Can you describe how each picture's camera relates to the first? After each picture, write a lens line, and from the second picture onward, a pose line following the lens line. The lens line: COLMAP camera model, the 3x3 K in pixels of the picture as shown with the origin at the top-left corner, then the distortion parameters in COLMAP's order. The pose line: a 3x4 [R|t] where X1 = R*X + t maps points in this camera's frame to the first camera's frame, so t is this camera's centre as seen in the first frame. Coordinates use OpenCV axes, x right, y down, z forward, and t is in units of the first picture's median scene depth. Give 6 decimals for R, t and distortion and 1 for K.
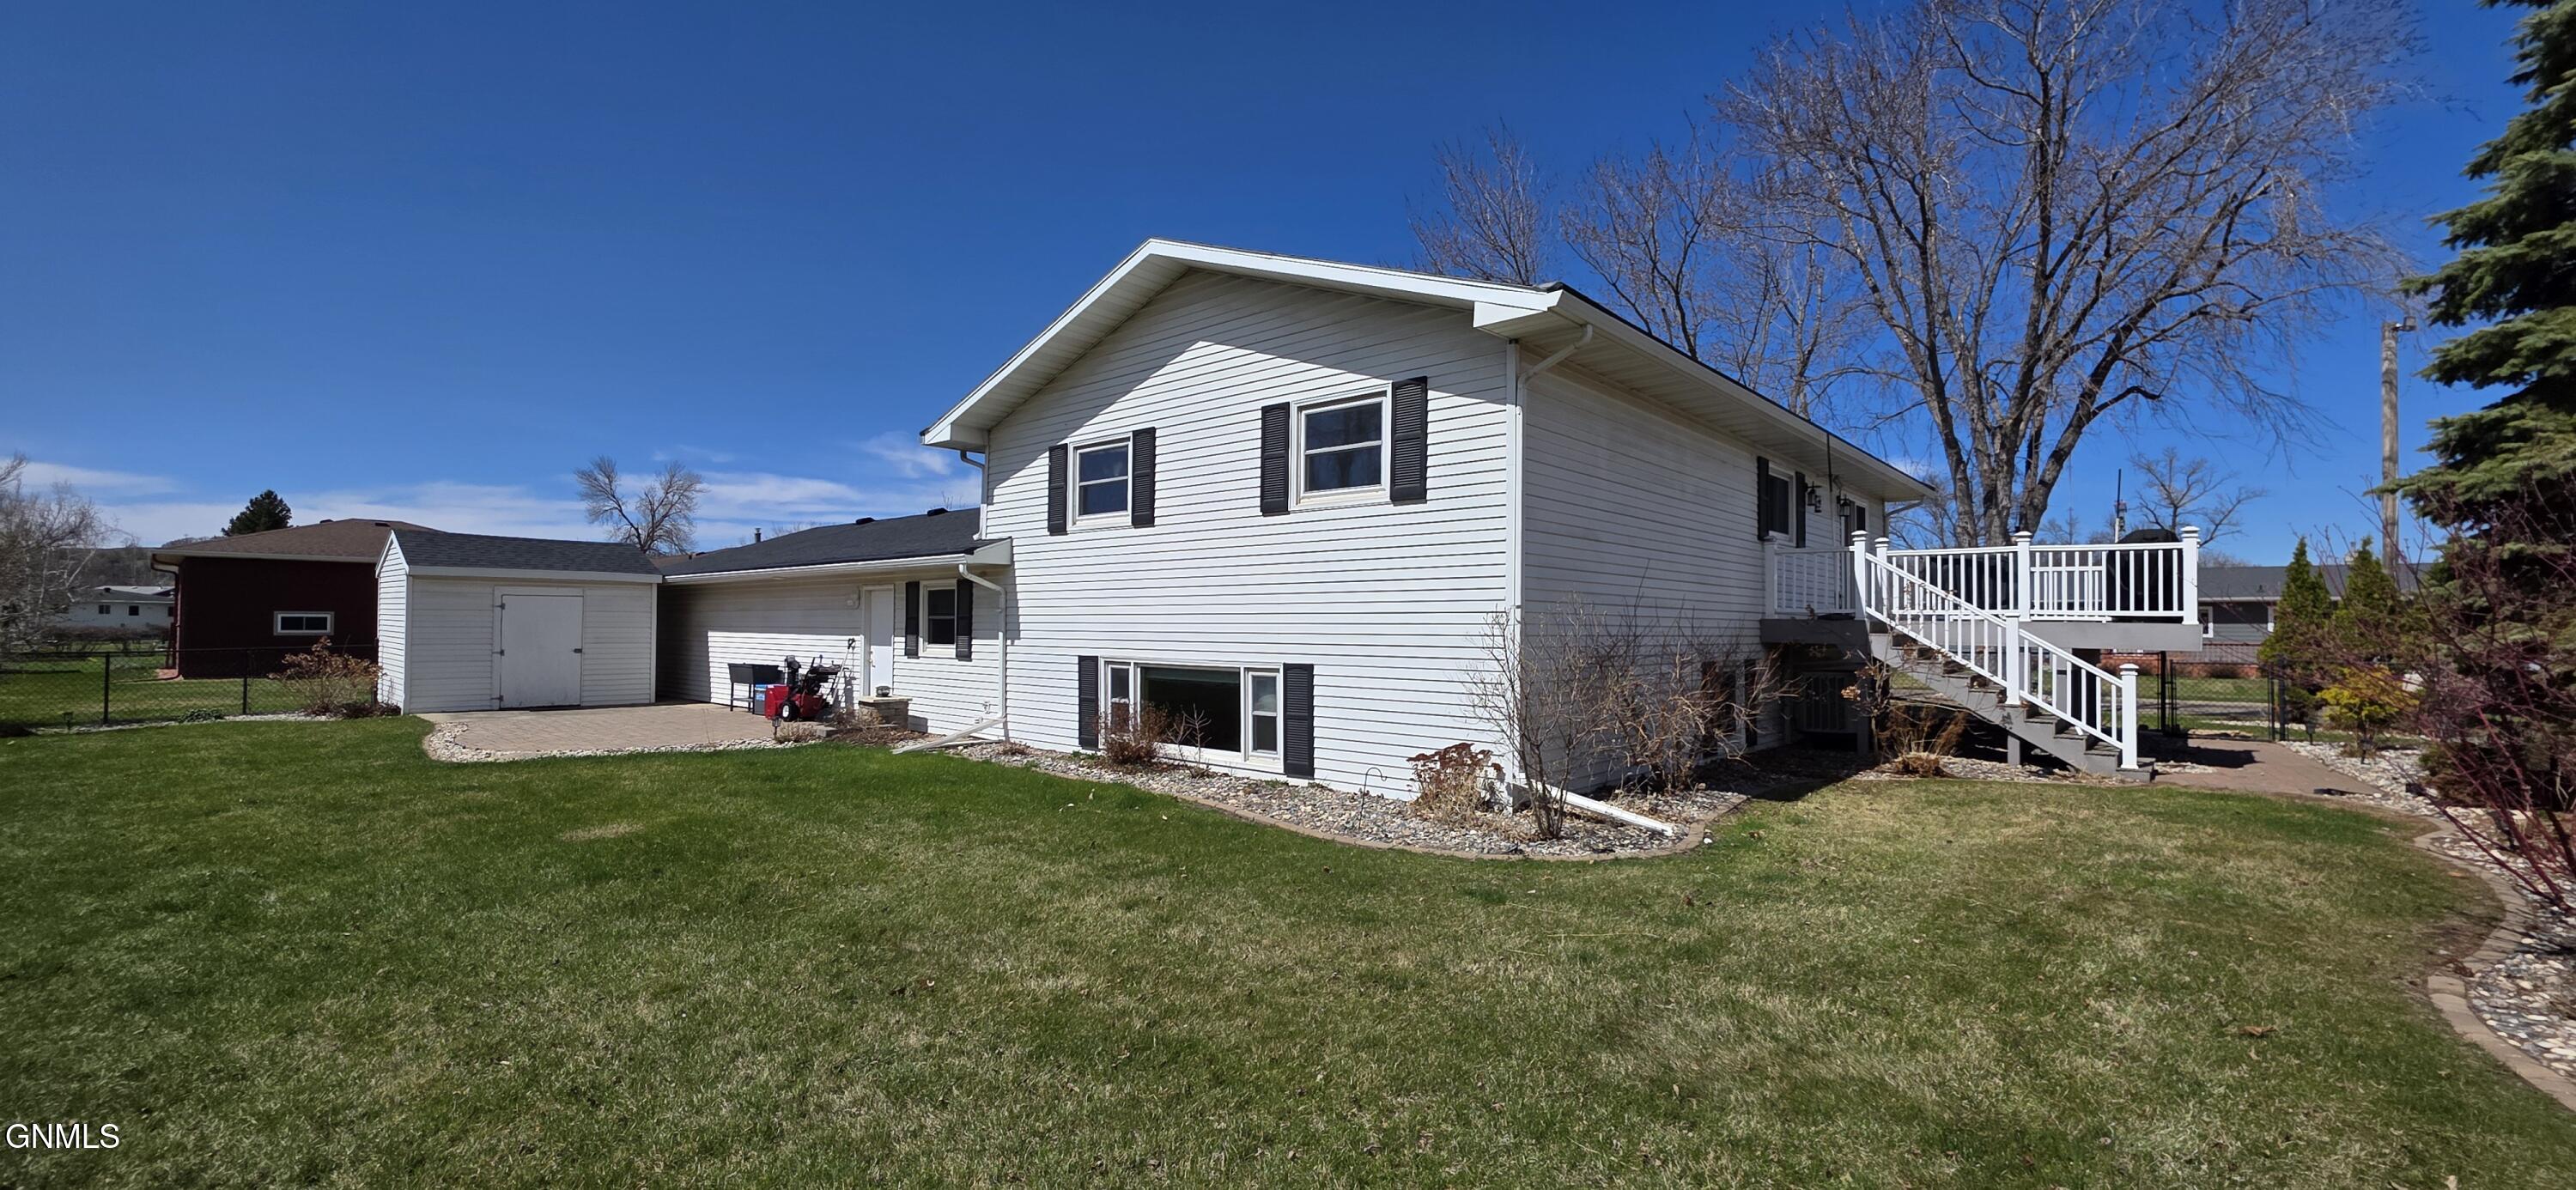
lens RADIAL K [[907.0, 0, 1288.0], [0, 907.0, 595.0], [0, 0, 1]] dist [-0.000020, 0.000000]
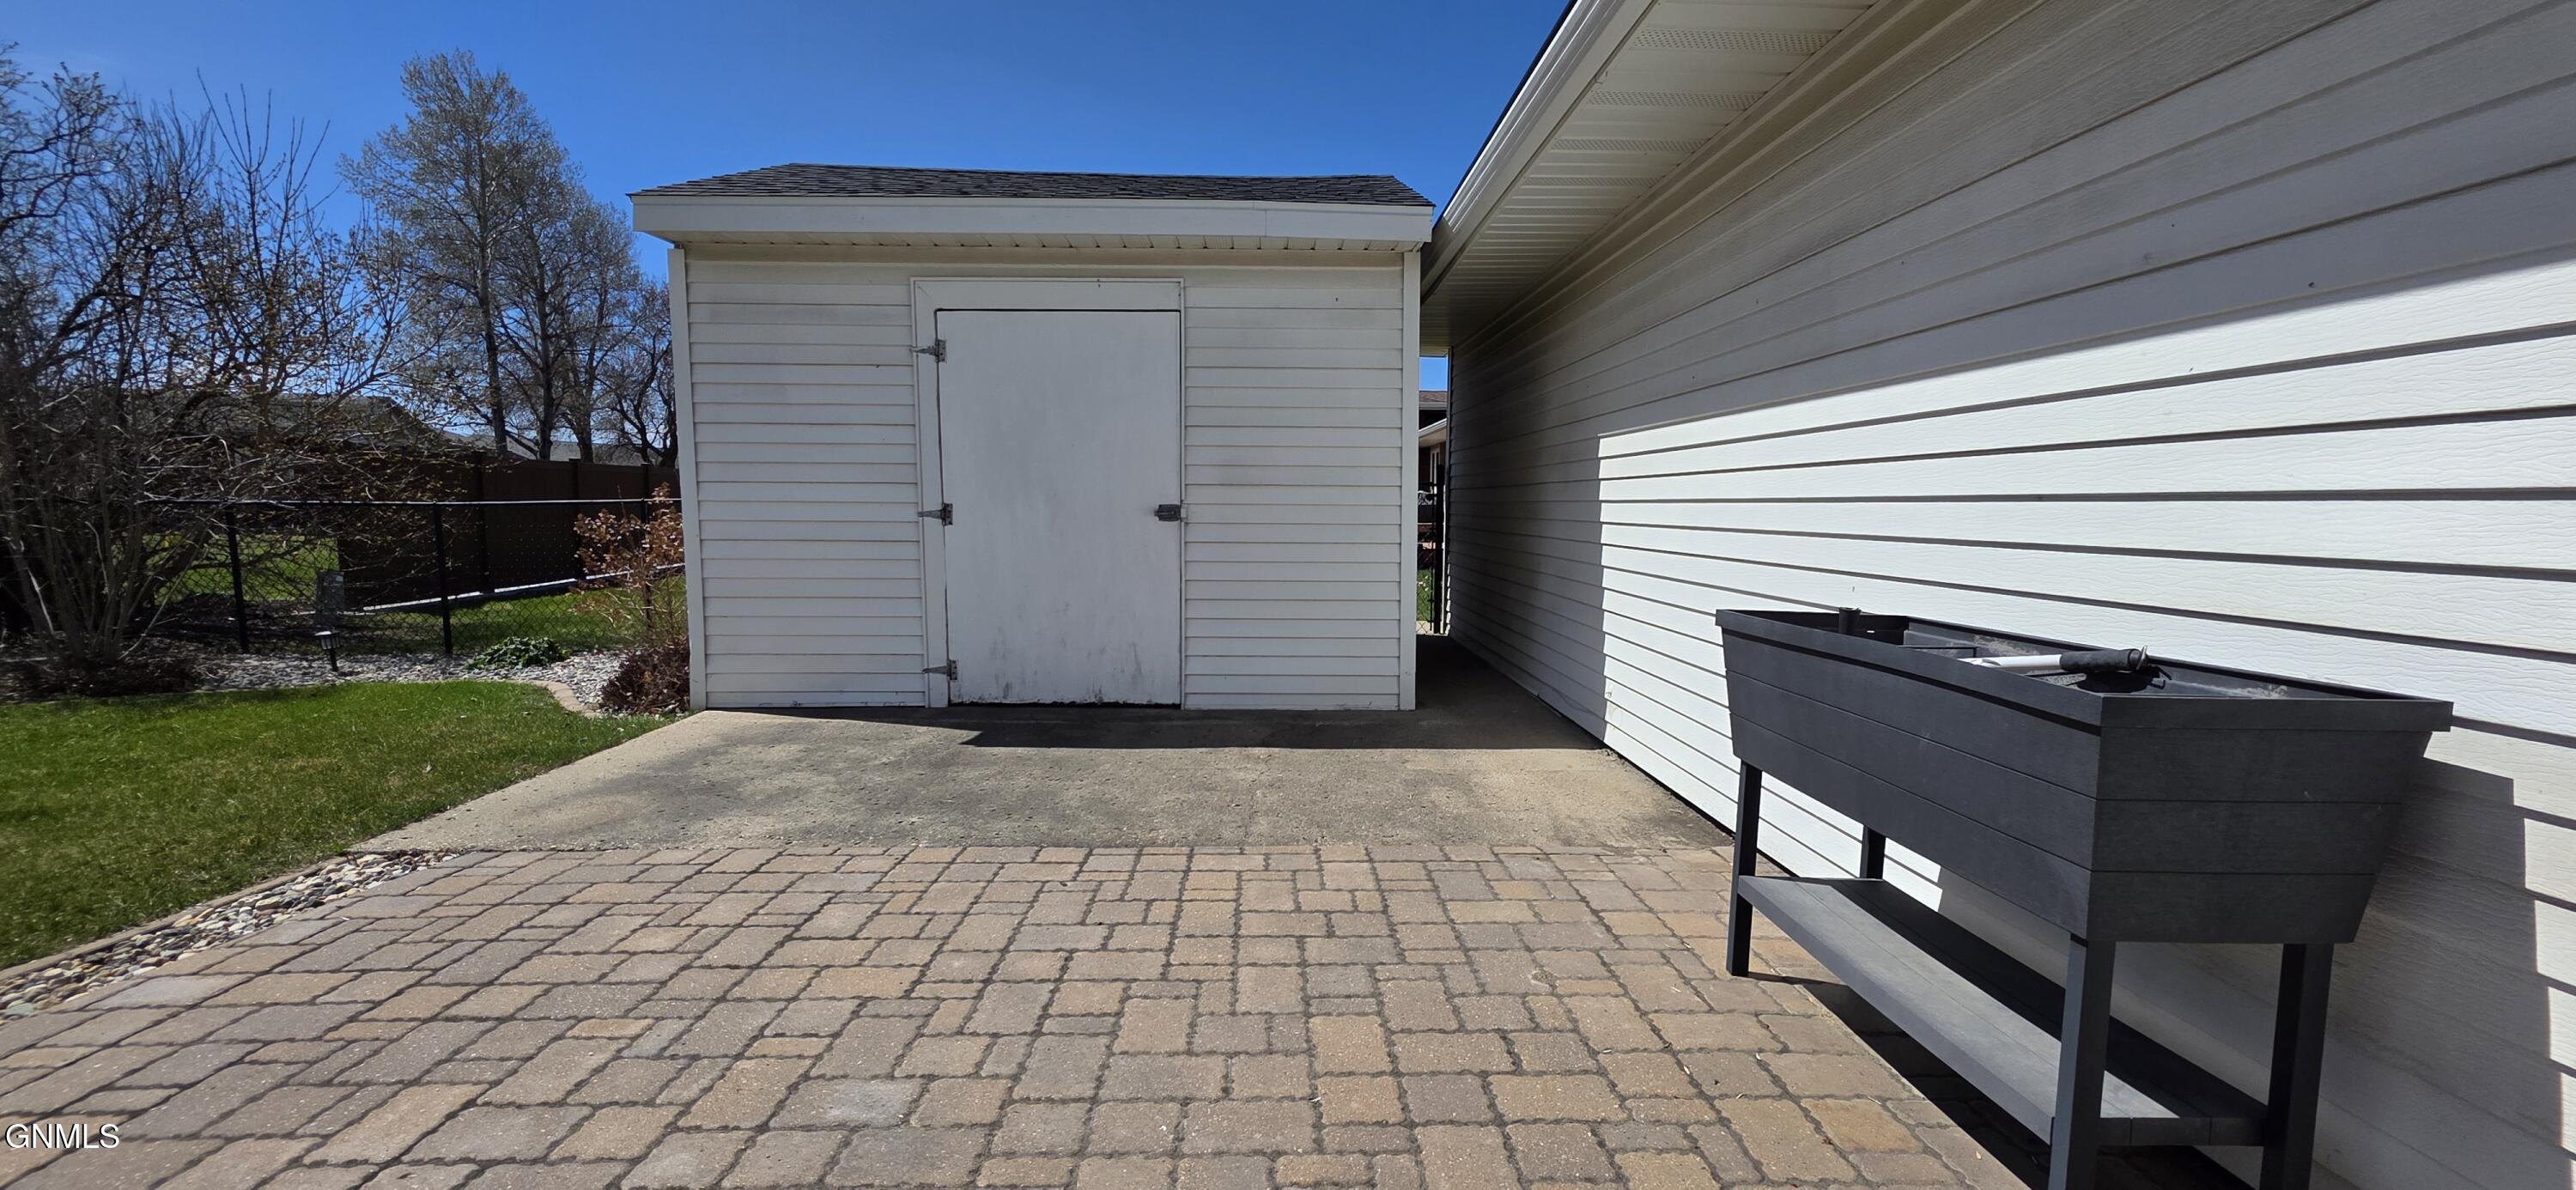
lens RADIAL K [[907.0, 0, 1288.0], [0, 907.0, 595.0], [0, 0, 1]] dist [-0.000020, 0.000000]
pose [[0.628098, 0.079525, -0.774060, -0.672658], [0.021388, 0.992624, 0.119334, 0.066393], [0.777840, -0.091510, 0.621764, 1.049494]]
